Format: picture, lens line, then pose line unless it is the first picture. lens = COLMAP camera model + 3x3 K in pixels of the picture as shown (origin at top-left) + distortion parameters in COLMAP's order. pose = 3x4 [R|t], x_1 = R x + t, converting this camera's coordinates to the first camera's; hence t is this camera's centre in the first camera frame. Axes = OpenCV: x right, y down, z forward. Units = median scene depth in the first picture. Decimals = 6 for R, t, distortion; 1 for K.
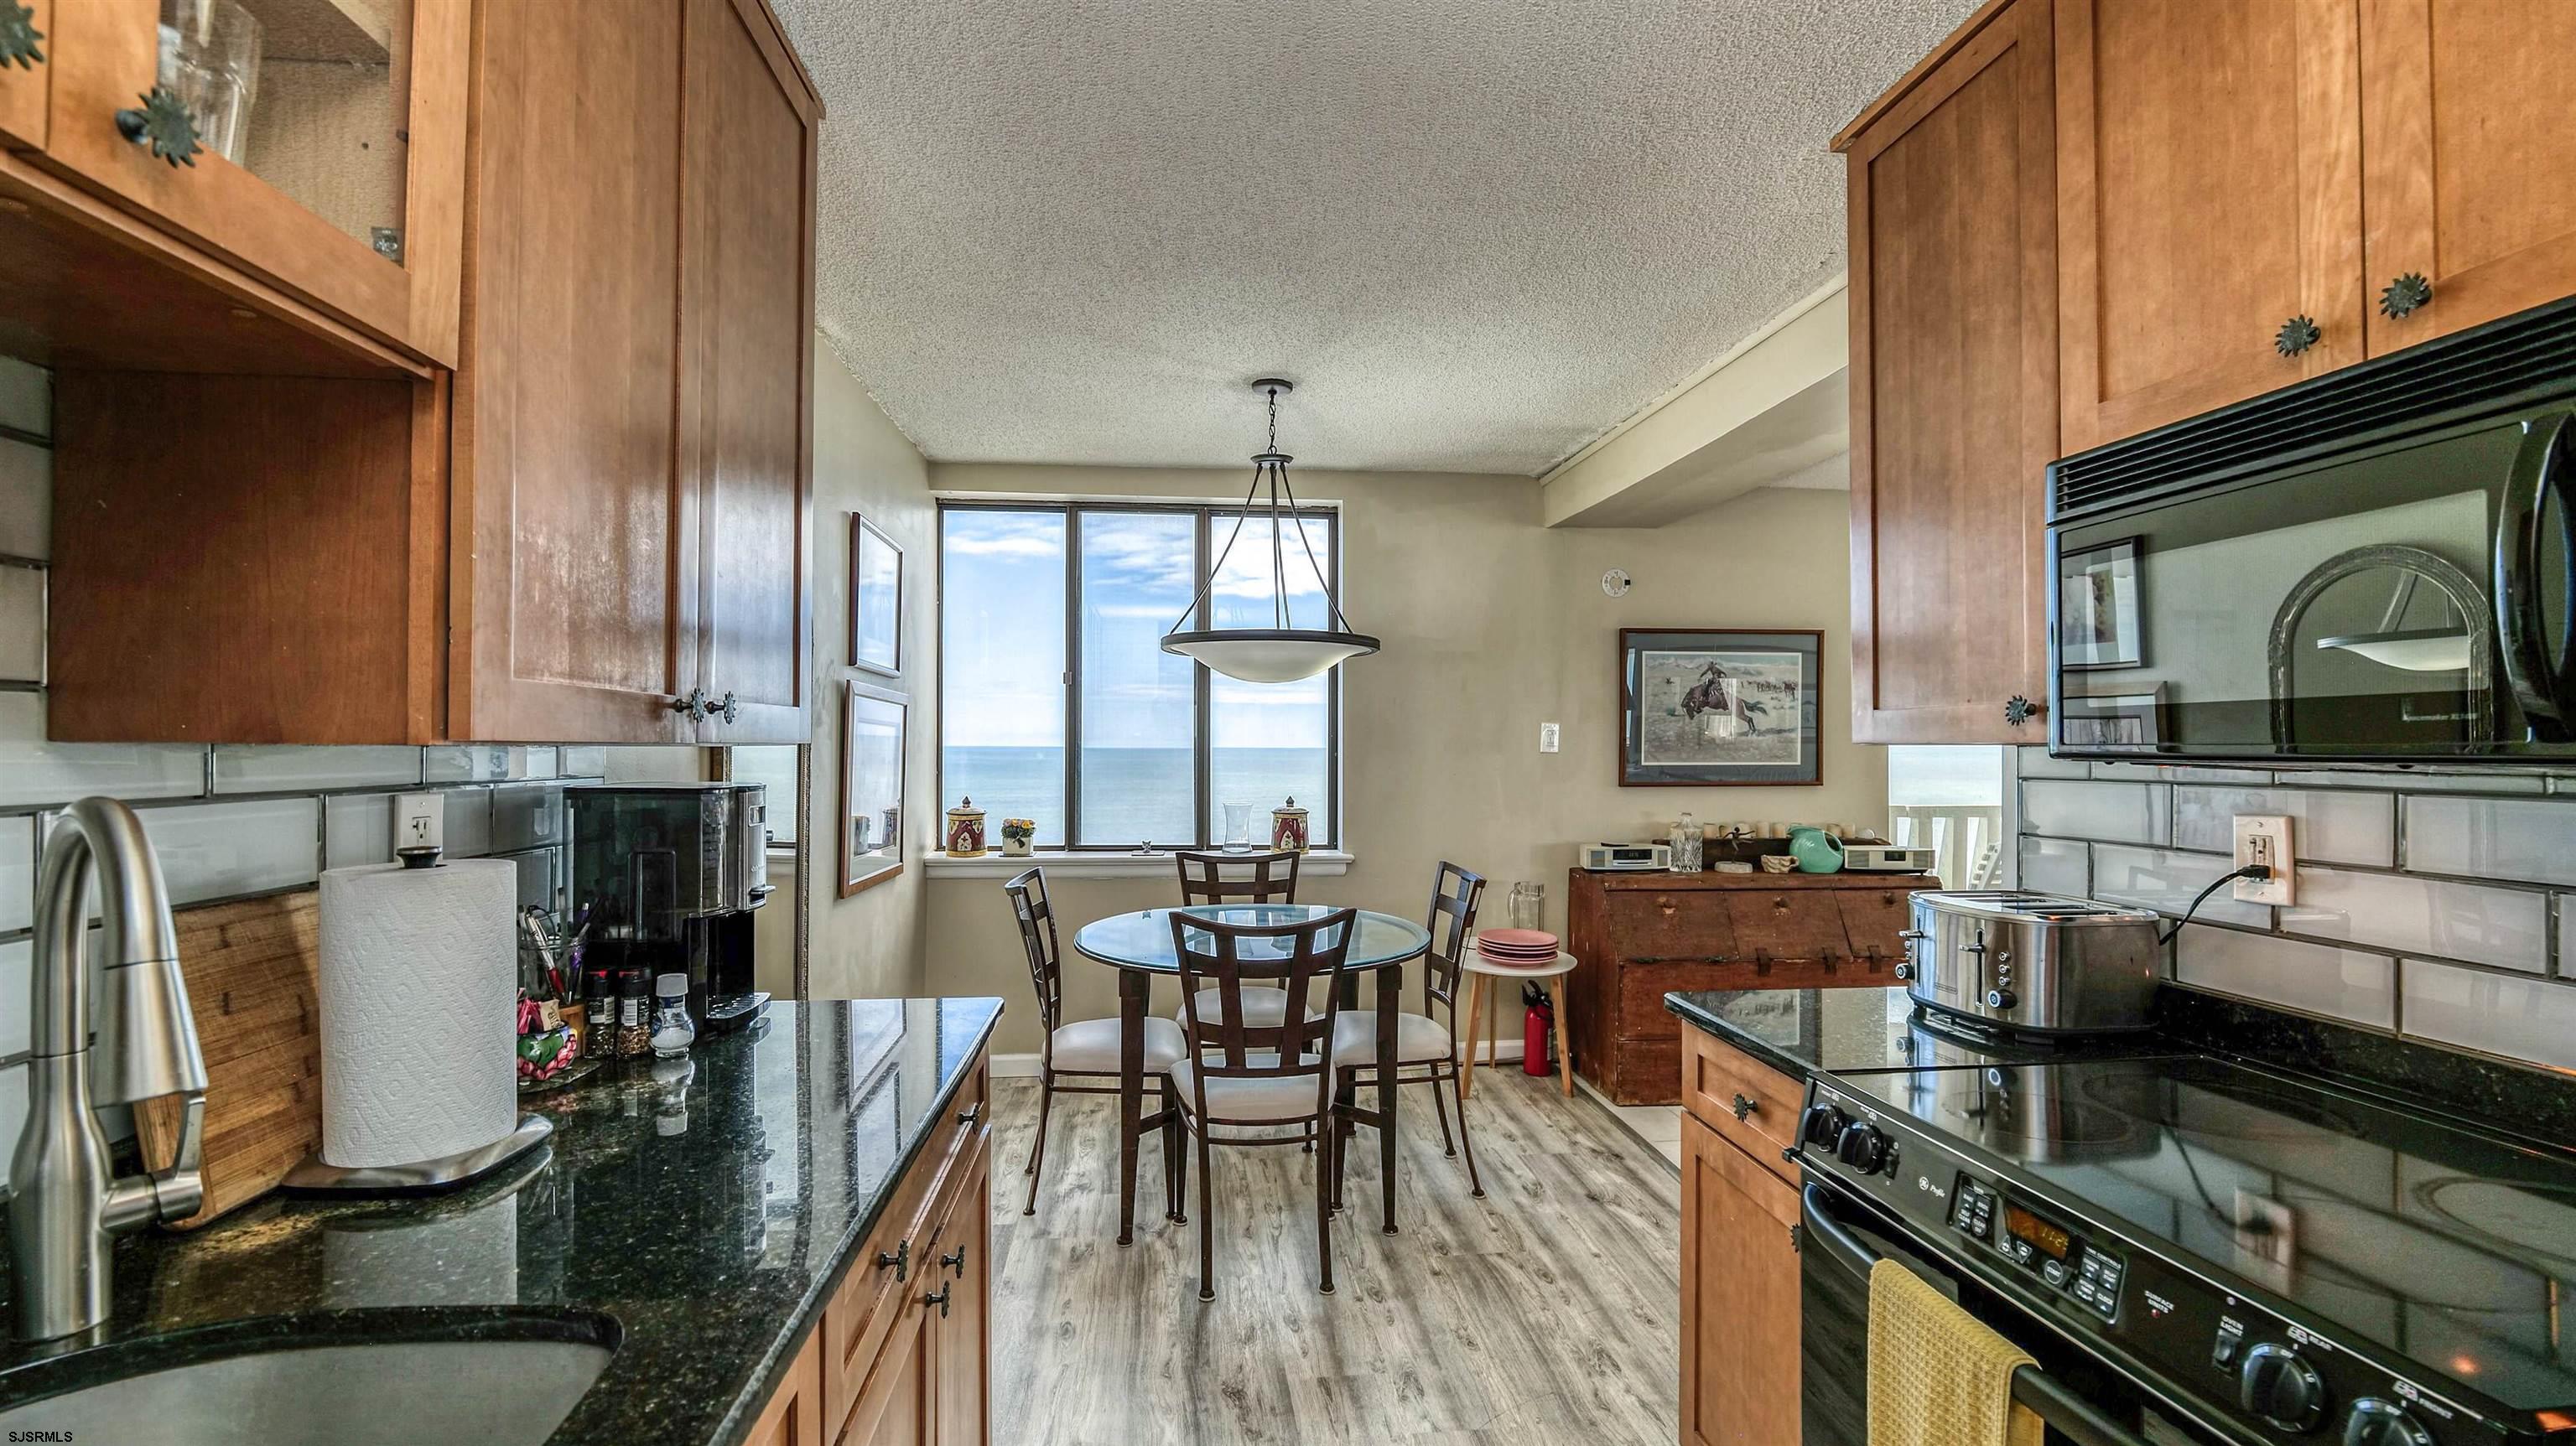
lens RADIAL K [[1046.6, 0, 1254.1], [0, 1046.6, 741.4], [0, 0, 1]] dist [-0.010919, -0.000041]
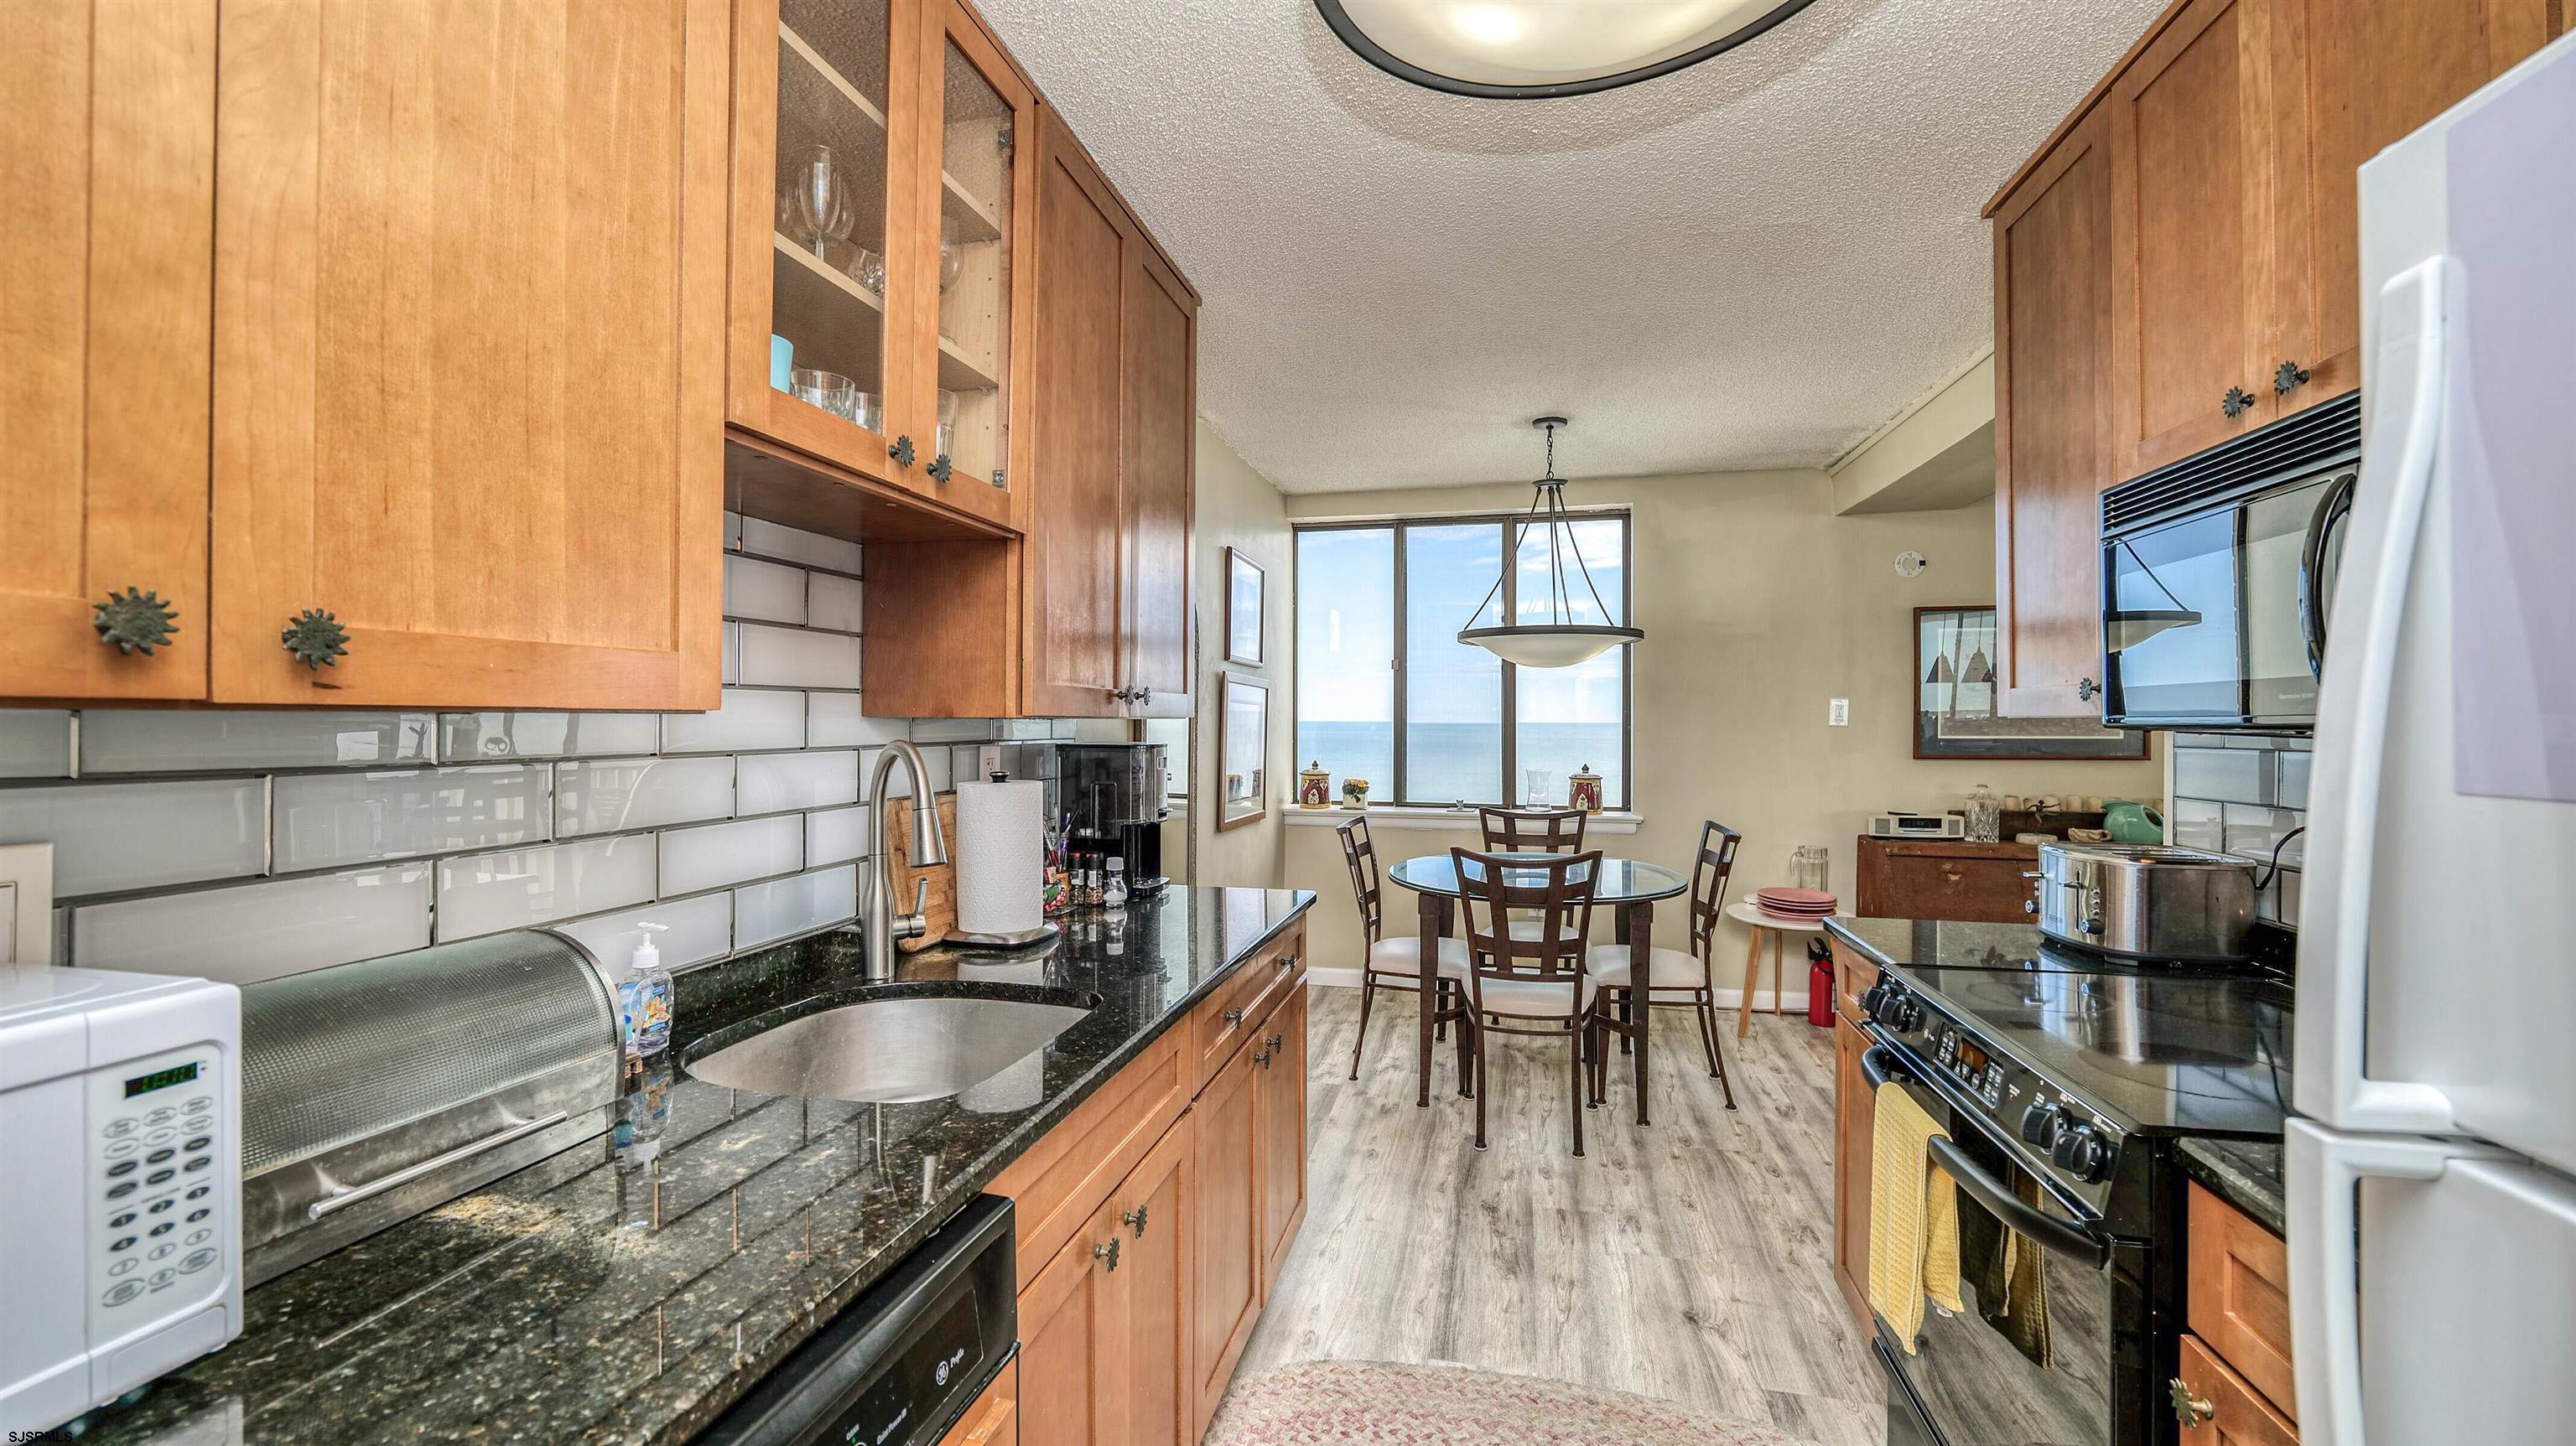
lens RADIAL K [[1046.6, 0, 1283.3], [0, 1046.6, 718.9], [0, 0, 1]] dist [-0.010919, -0.000041]
pose [[0.946186, -0.000813, -0.323622, 0.143332], [0.001369, 0.999998, 0.001489, 0.001327], [0.323620, -0.001852, 0.946185, -0.299494]]
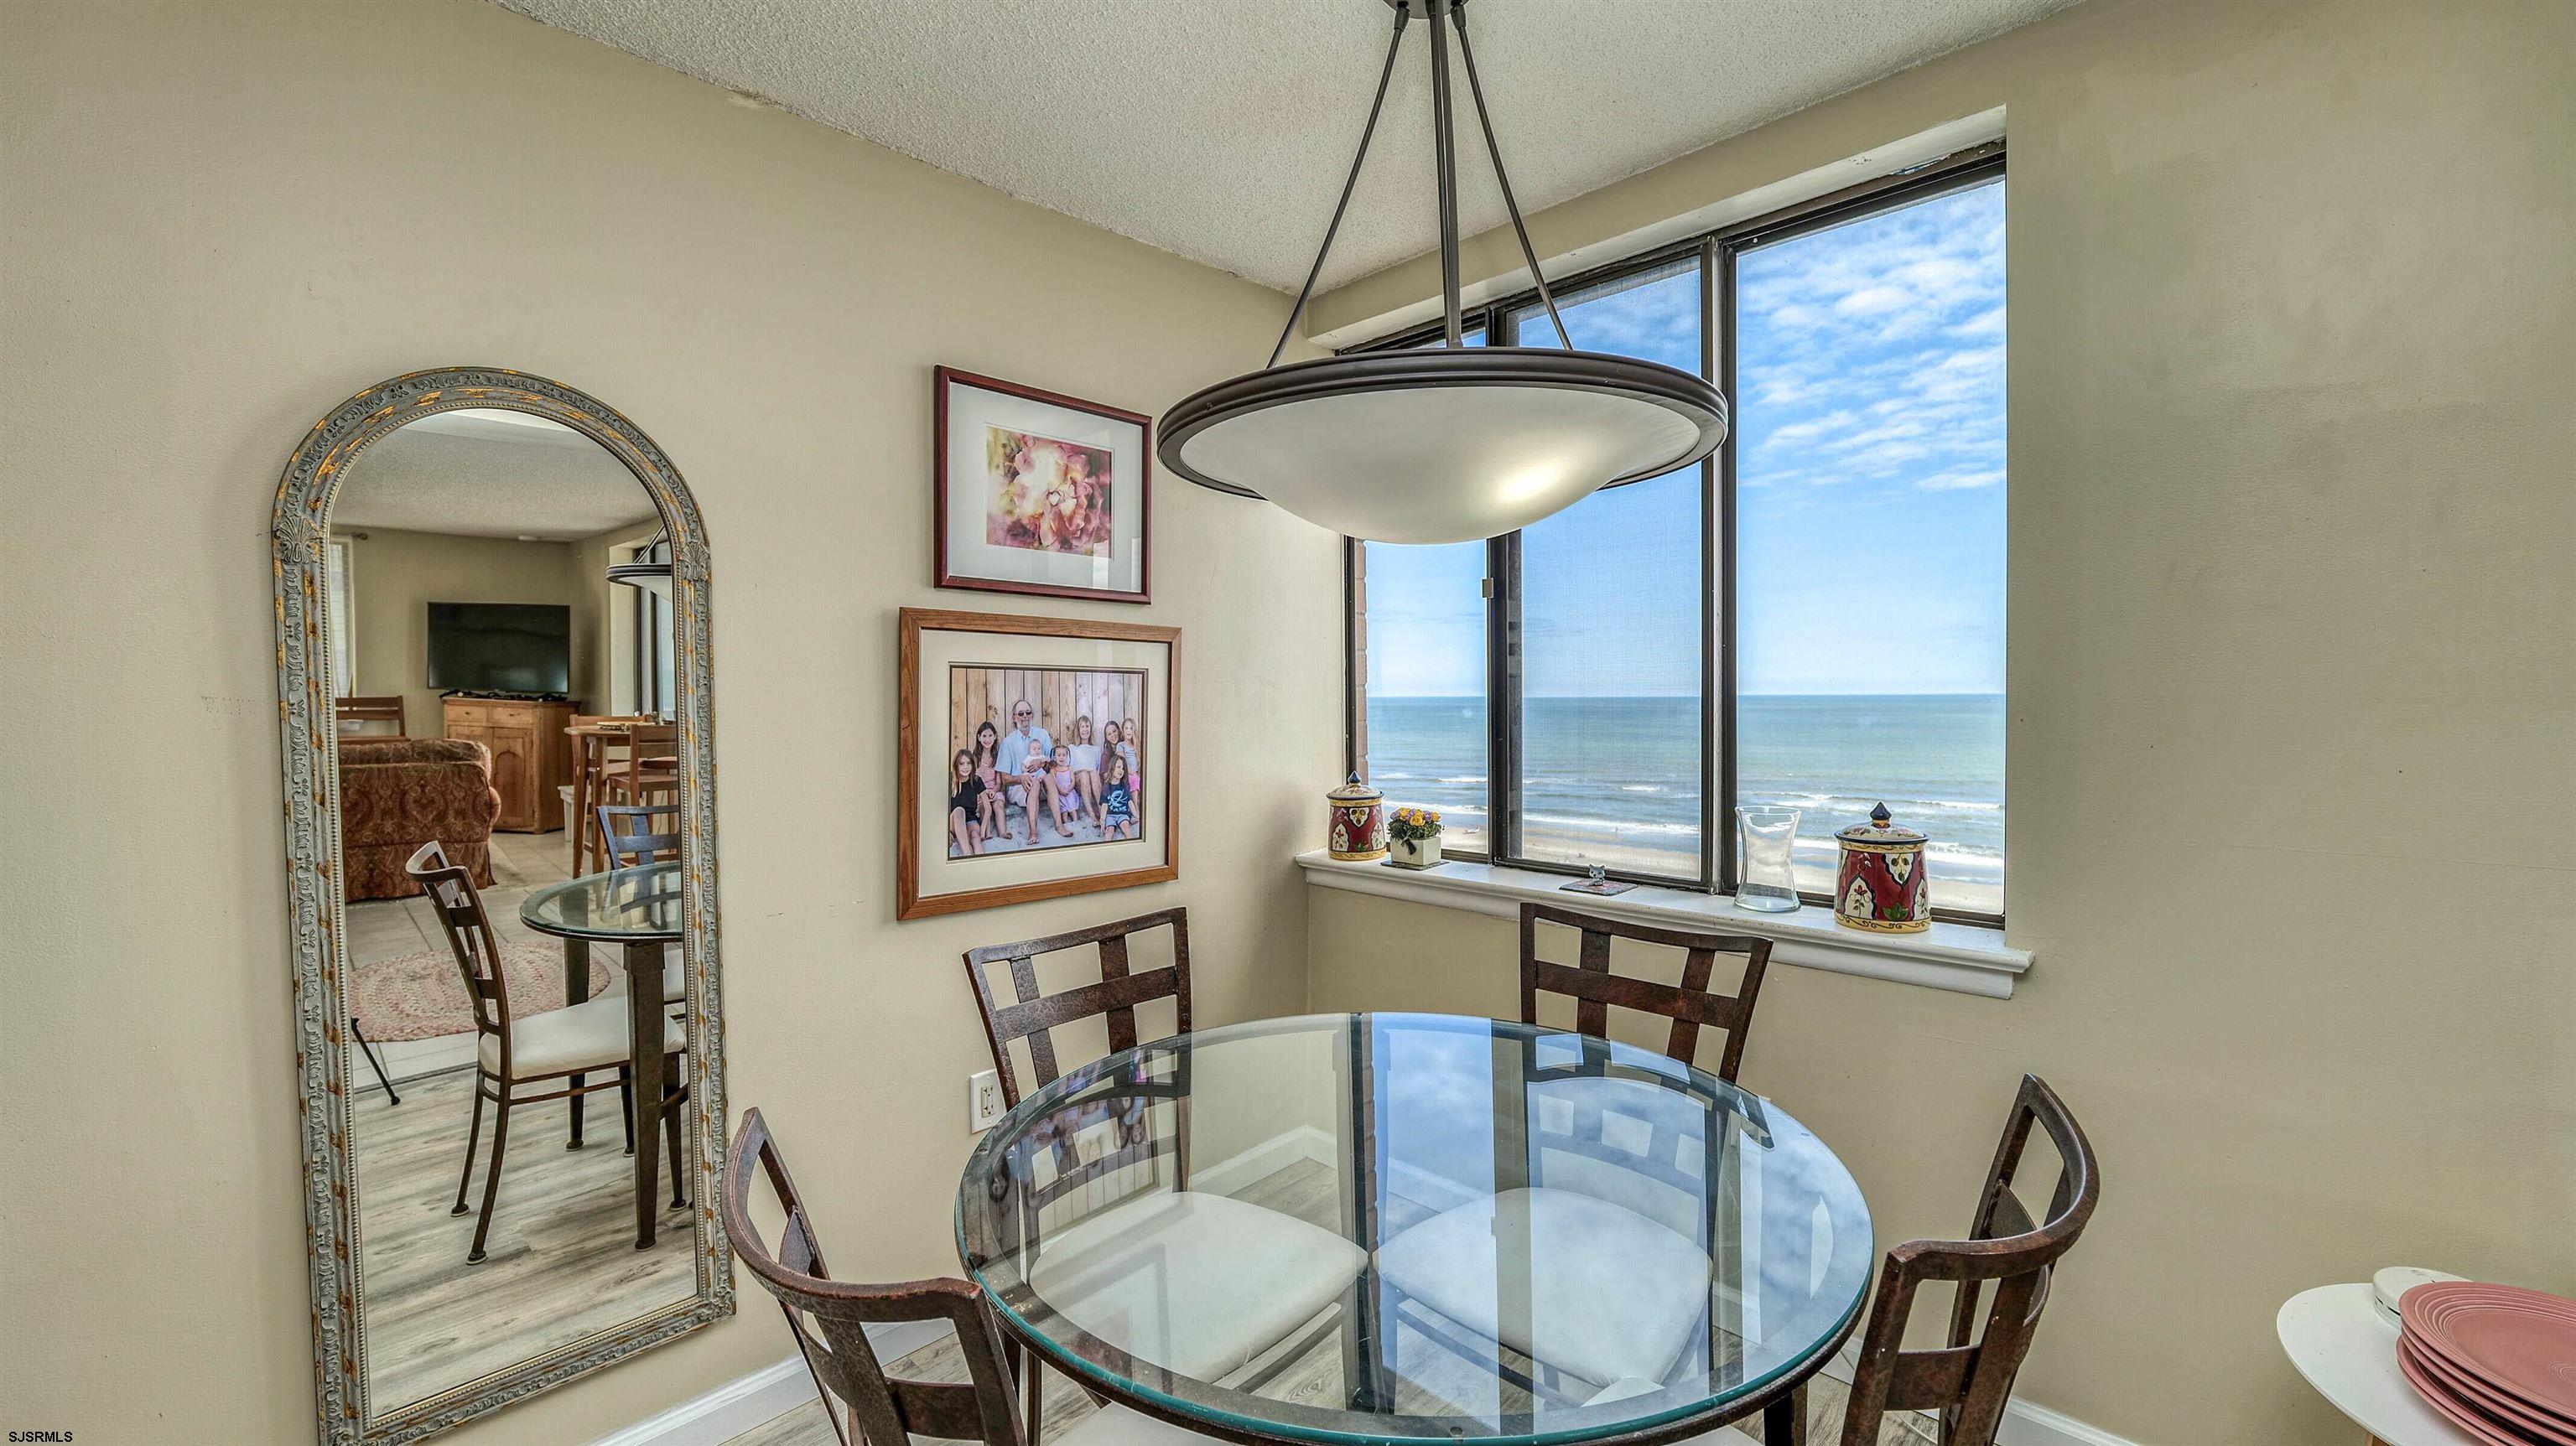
lens RADIAL K [[1046.6, 0, 1283.8], [0, 1046.6, 717.9], [0, 0, 1]] dist [-0.010919, -0.000041]
pose [[0.673842, 0.009307, -0.738817, 0.302929], [0.010654, 0.999694, 0.022310, 0.003875], [0.738799, -0.022905, 0.673537, 0.775485]]
